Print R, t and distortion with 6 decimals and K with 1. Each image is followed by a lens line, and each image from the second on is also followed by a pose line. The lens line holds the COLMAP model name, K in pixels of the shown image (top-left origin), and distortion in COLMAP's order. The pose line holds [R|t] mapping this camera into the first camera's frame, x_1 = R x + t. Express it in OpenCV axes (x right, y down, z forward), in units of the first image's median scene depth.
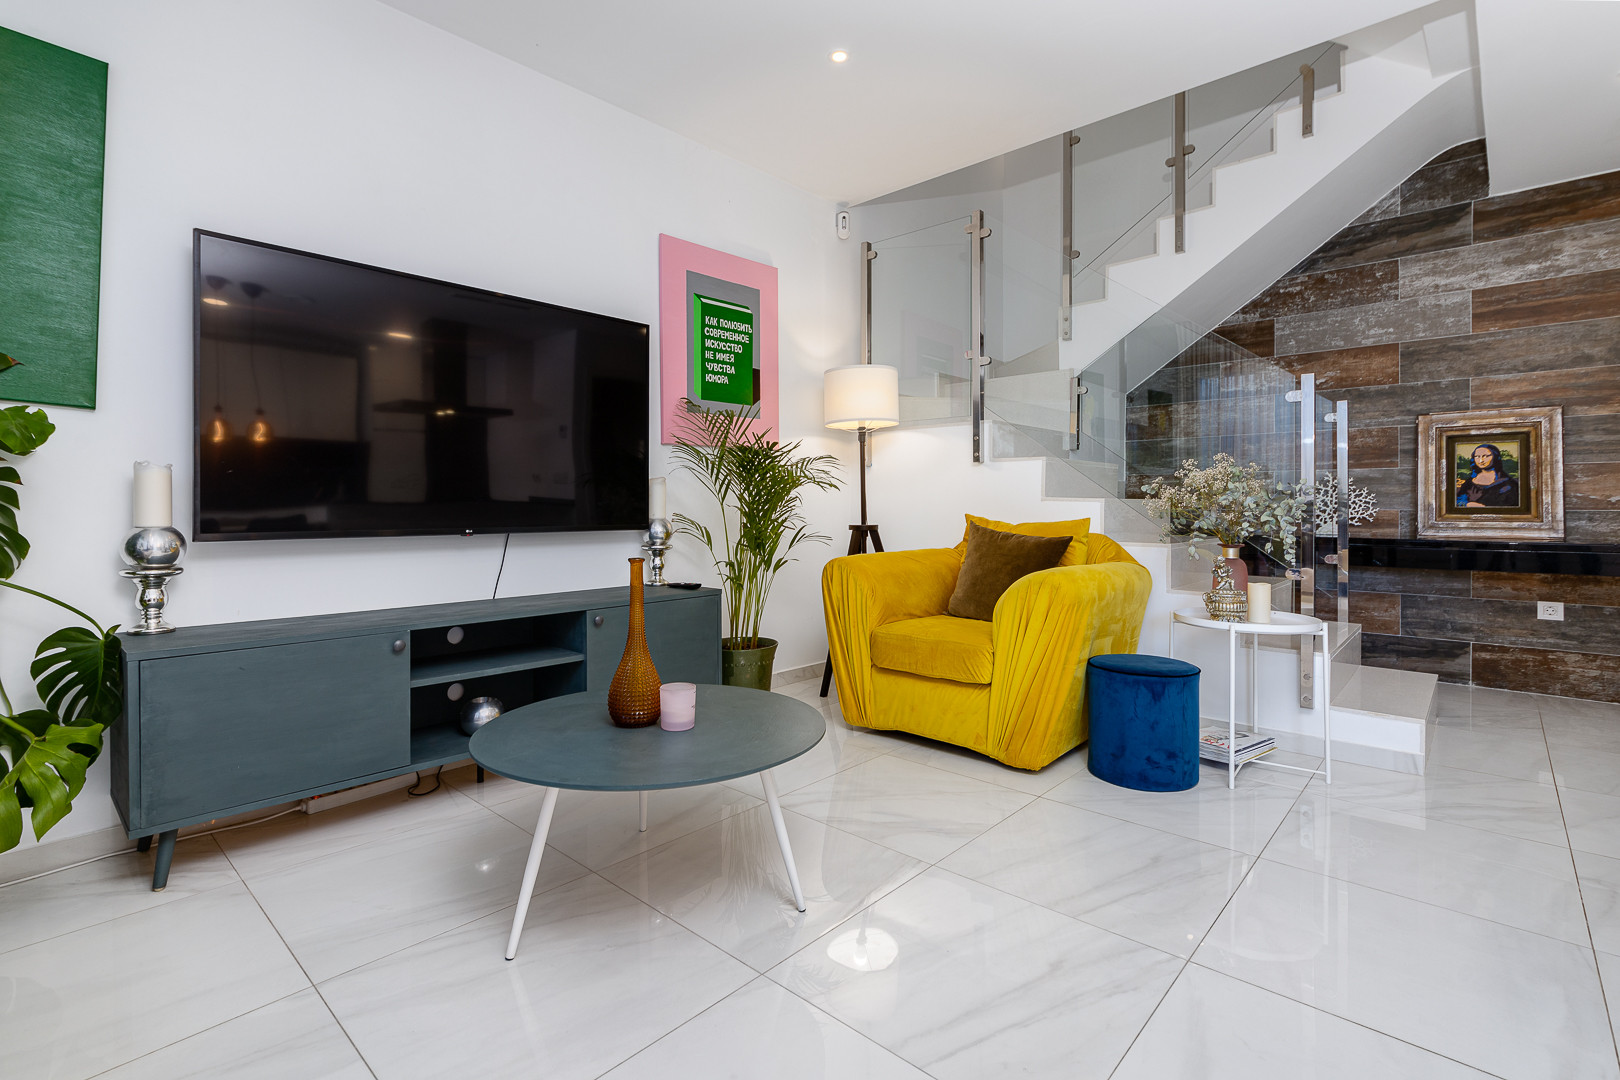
lens RADIAL K [[764.8, 0, 796.0], [0, 764.8, 510.6], [0, 0, 1]] dist [0.001993, -0.000851]
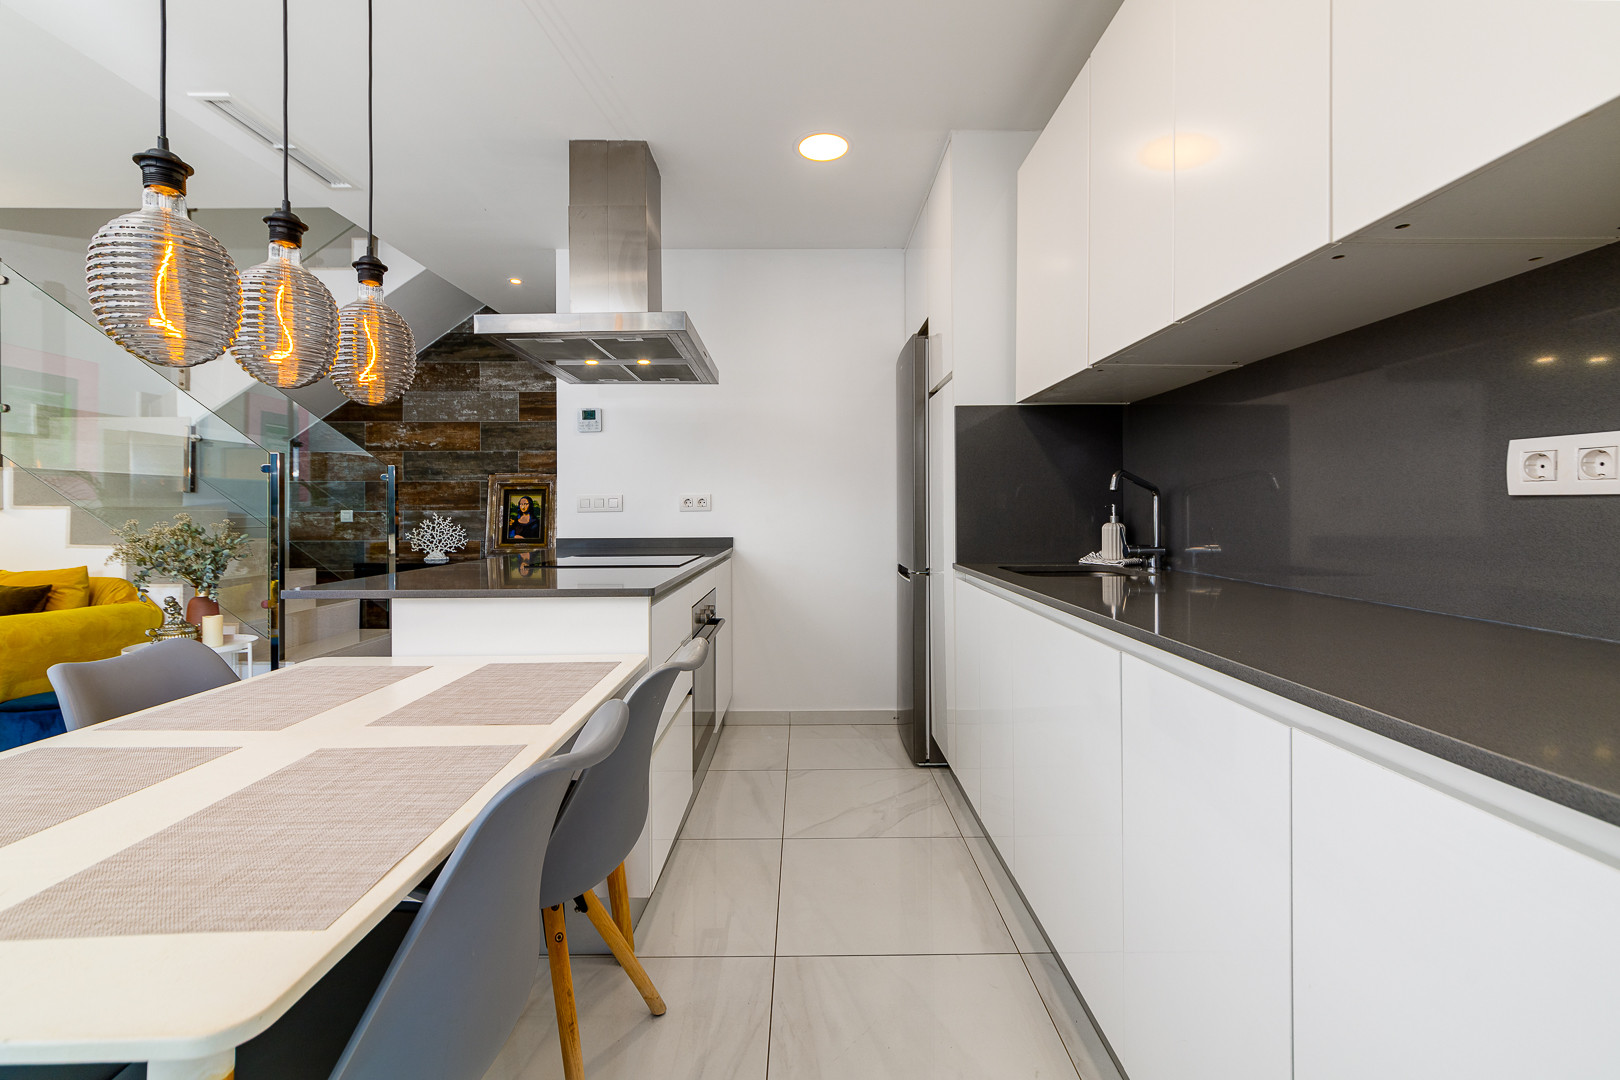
lens RADIAL K [[695.5, 0, 854.4], [0, 695.5, 505.2], [0, 0, 1]] dist [-0.001075, -0.000225]
pose [[0.723506, 0.000373, 0.690318, 0.435231], [0.008547, 0.999918, -0.009498, -0.051671], [-0.690265, 0.012773, 0.723444, -0.432359]]
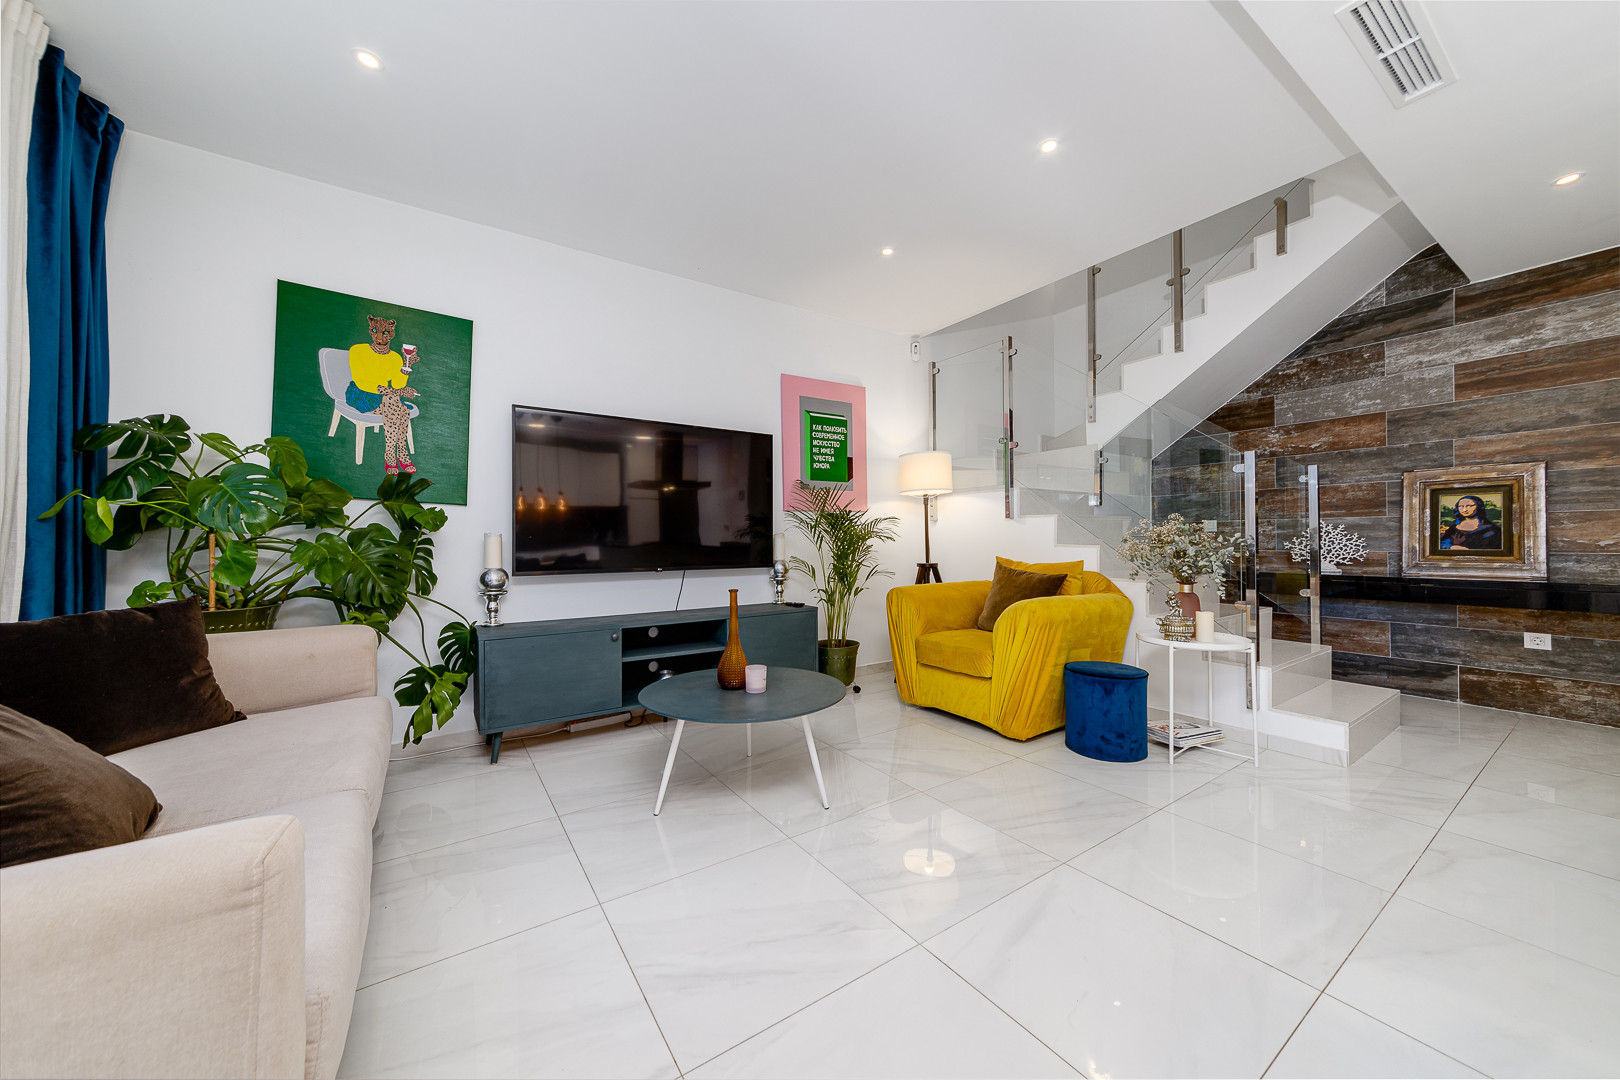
lens RADIAL K [[577.3, 0, 801.0], [0, 577.3, 539.4], [0, 0, 1]] dist [0.001800, 0.001207]
pose [[0.970629, -0.007546, -0.240462, 0.127267], [0.005733, 0.999950, -0.008236, -0.019171], [0.240512, 0.006616, 0.970624, -0.102762]]
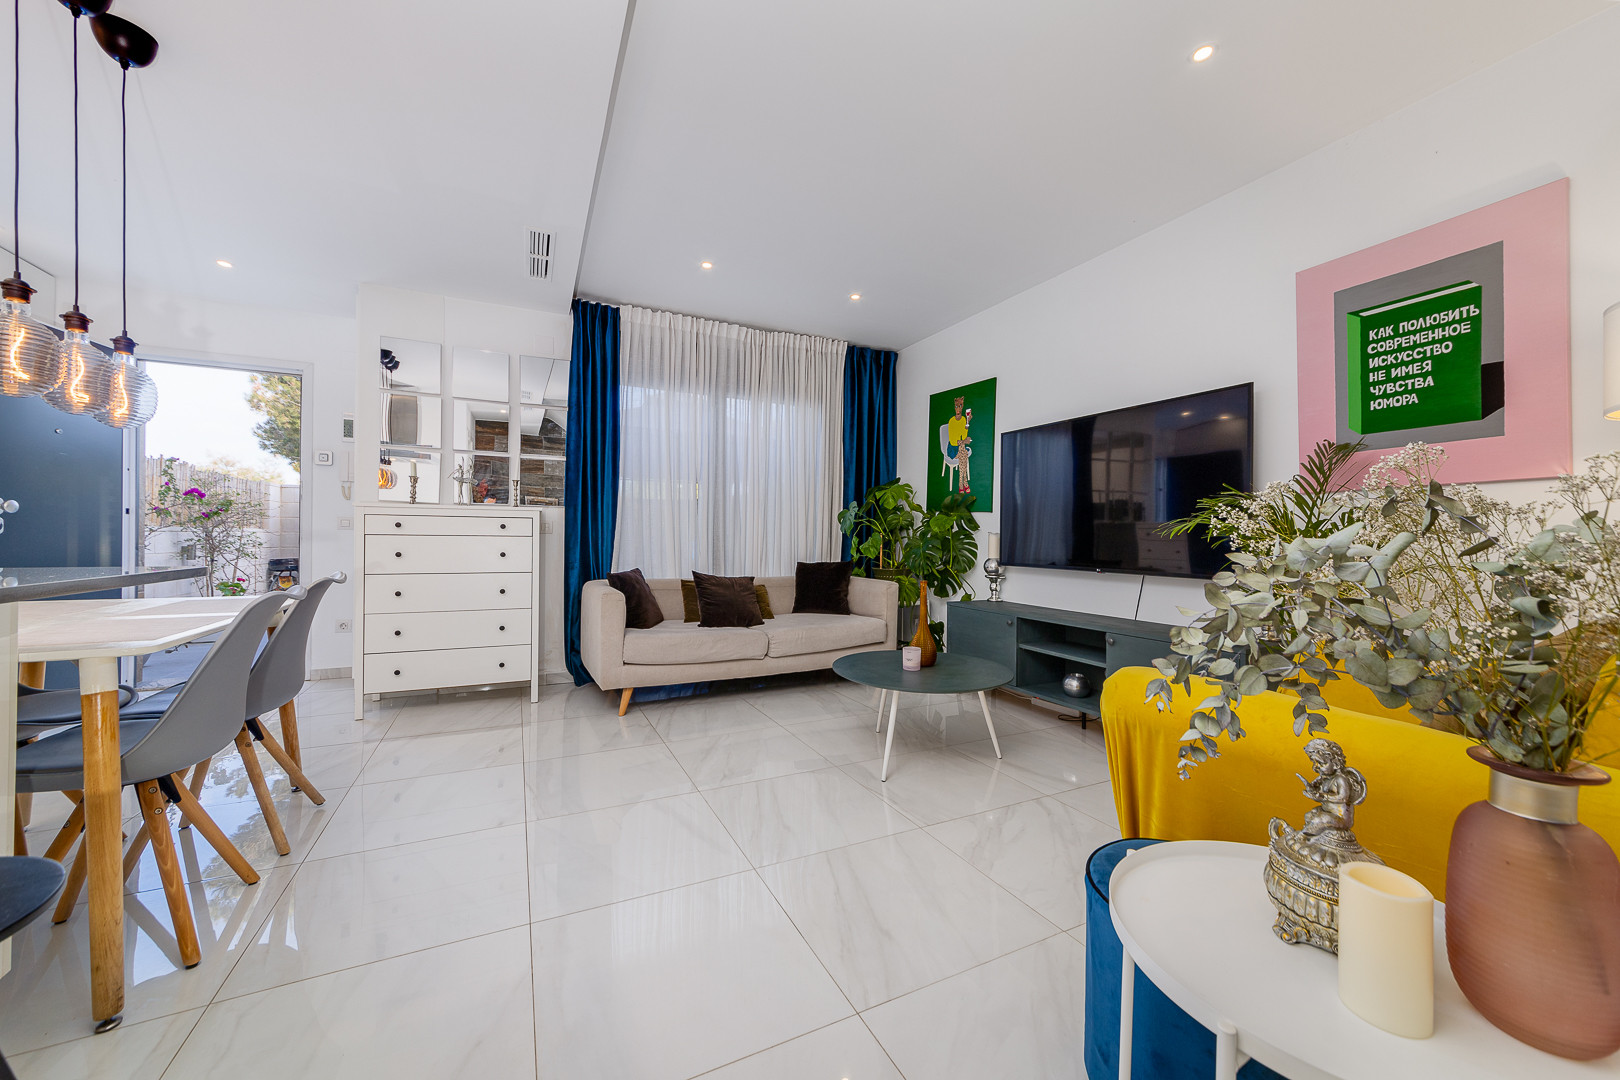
lens RADIAL K [[577.3, 0, 802.7], [0, 577.3, 537.5], [0, 0, 1]] dist [0.001800, 0.001207]
pose [[-0.360101, -0.001899, -0.932912, 0.667317], [-0.015172, 0.999878, 0.003821, -0.025870], [0.932790, 0.015530, -0.360085, 0.647316]]
